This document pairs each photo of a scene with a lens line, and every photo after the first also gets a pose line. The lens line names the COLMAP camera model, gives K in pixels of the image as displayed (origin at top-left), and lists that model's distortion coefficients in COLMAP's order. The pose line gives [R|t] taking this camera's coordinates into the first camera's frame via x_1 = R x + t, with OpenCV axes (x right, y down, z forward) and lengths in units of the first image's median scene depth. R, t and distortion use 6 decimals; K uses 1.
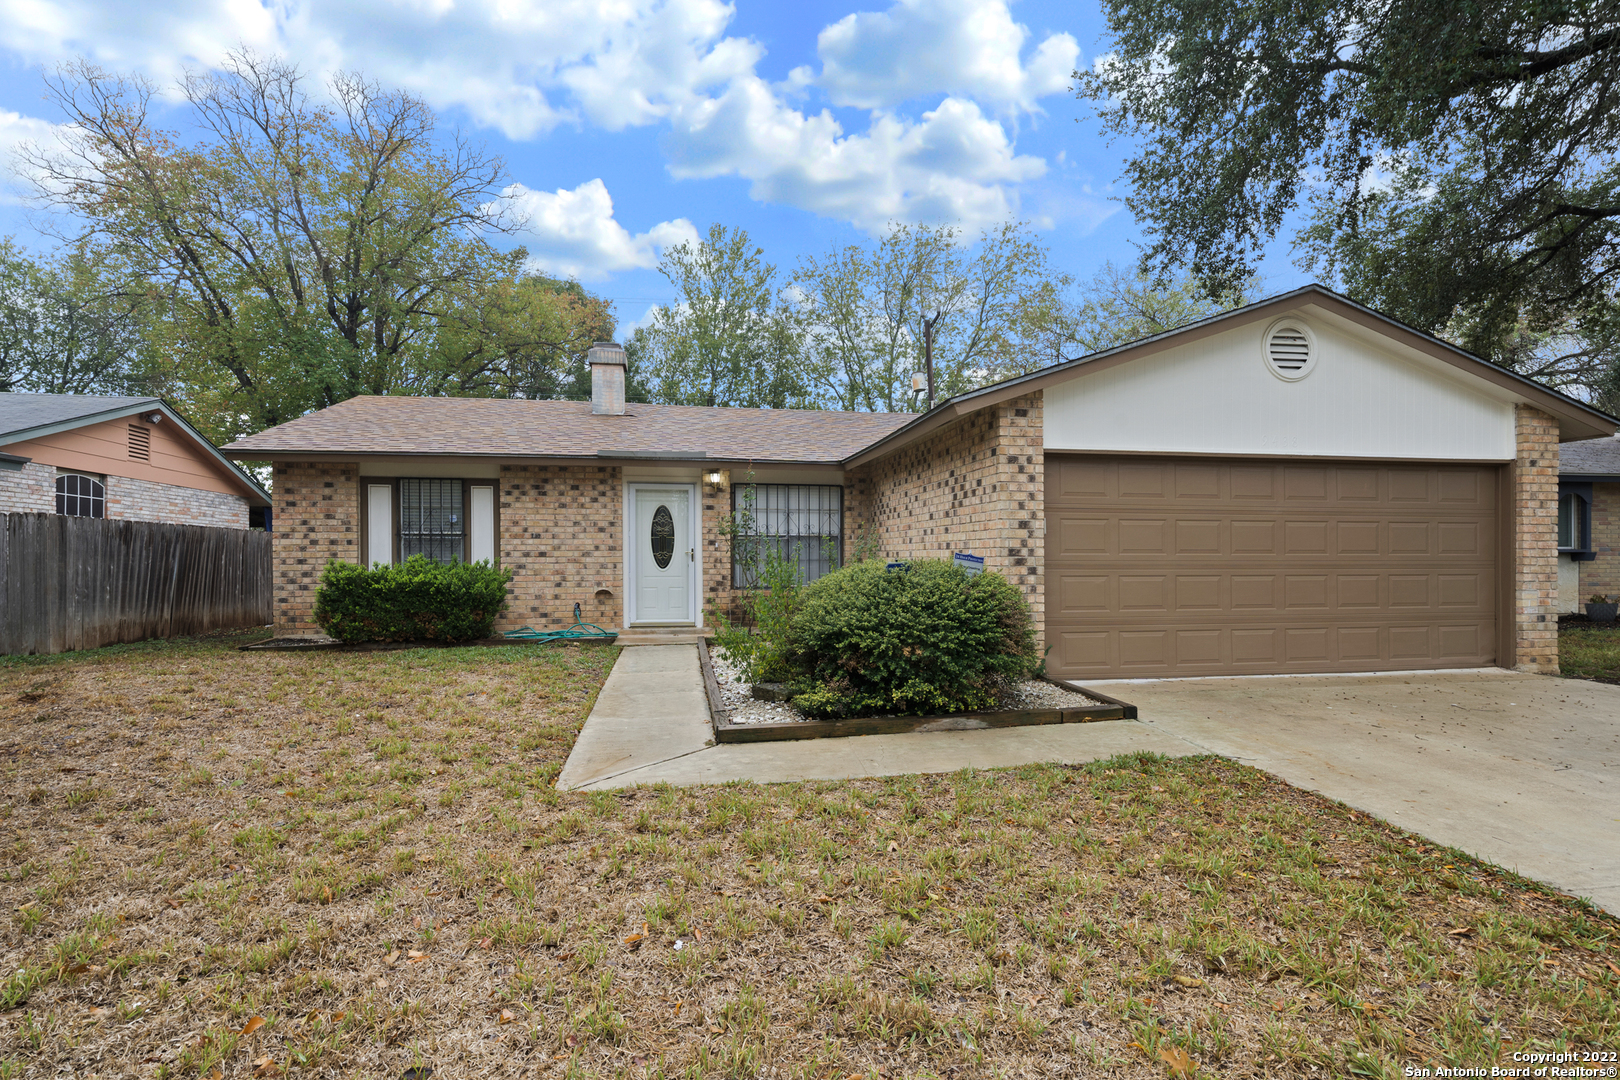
lens RADIAL K [[859.7, 0, 840.7], [0, 859.7, 584.7], [0, 0, 1]] dist [0.002709, -0.004742]
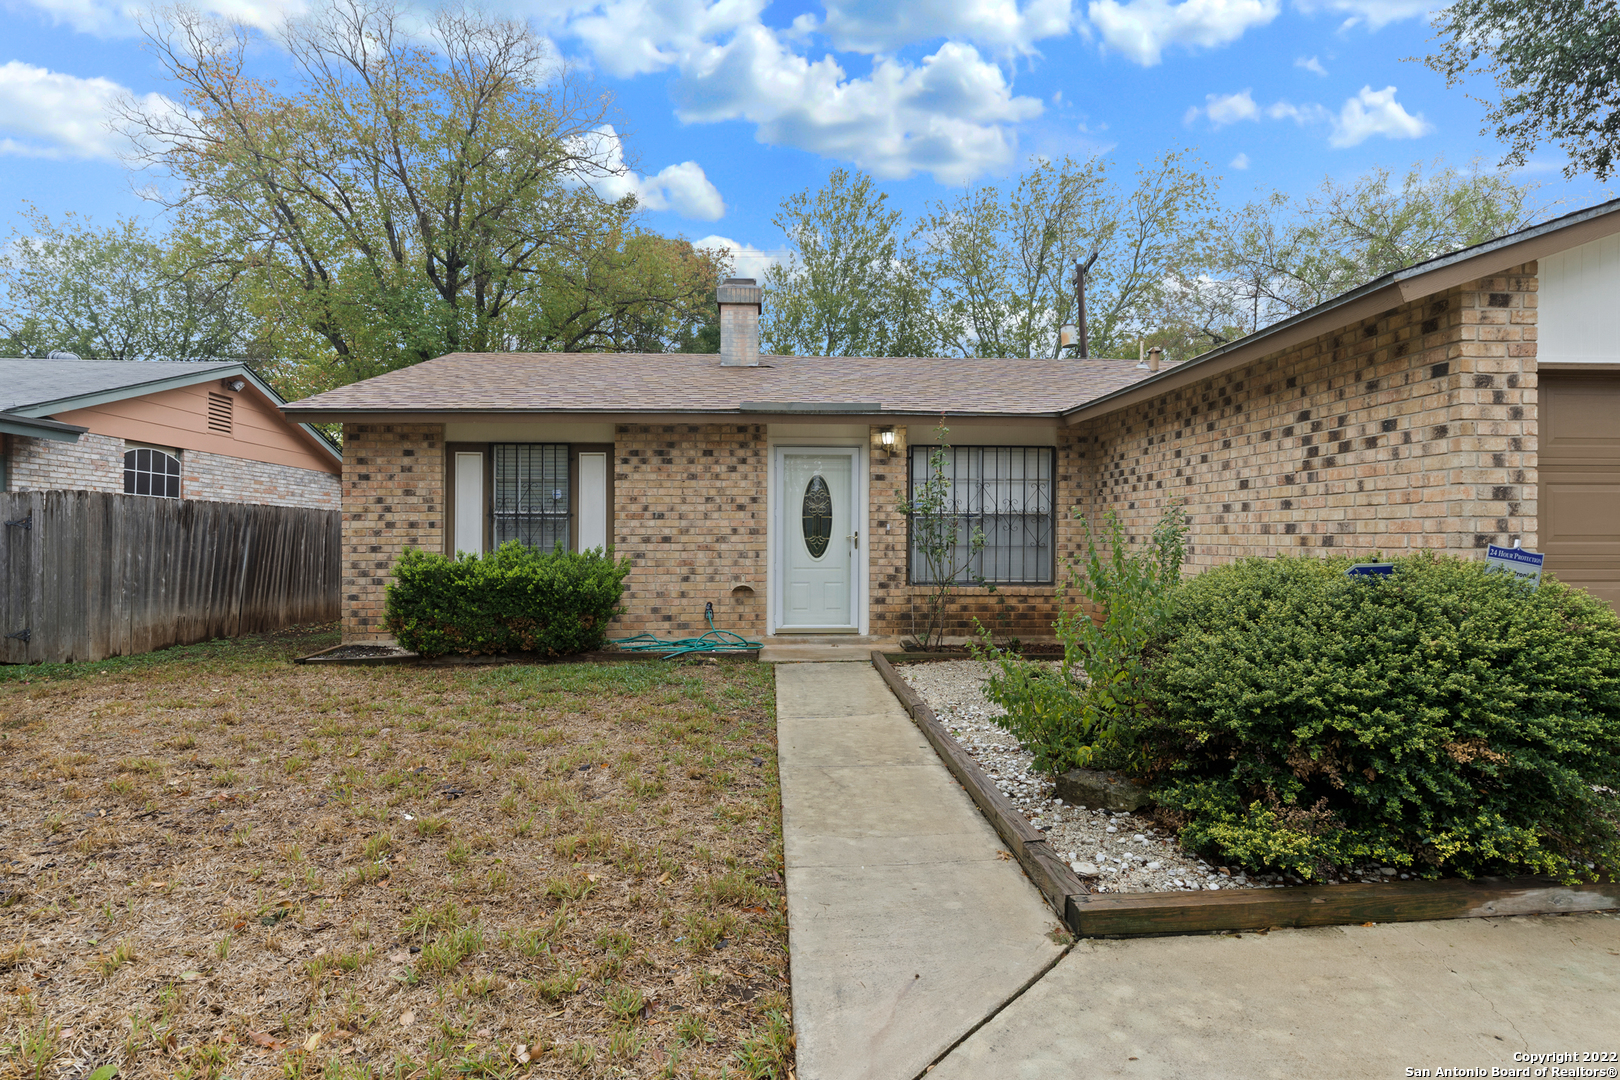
lens RADIAL K [[886.6, 0, 818.3], [0, 886.6, 540.7], [0, 0, 1]] dist [0.000140, -0.001018]
pose [[0.991357, -0.000264, -0.131192, -0.108234], [-0.003353, 0.999620, -0.027345, -0.013165], [0.131150, 0.027549, 0.990980, 0.230948]]
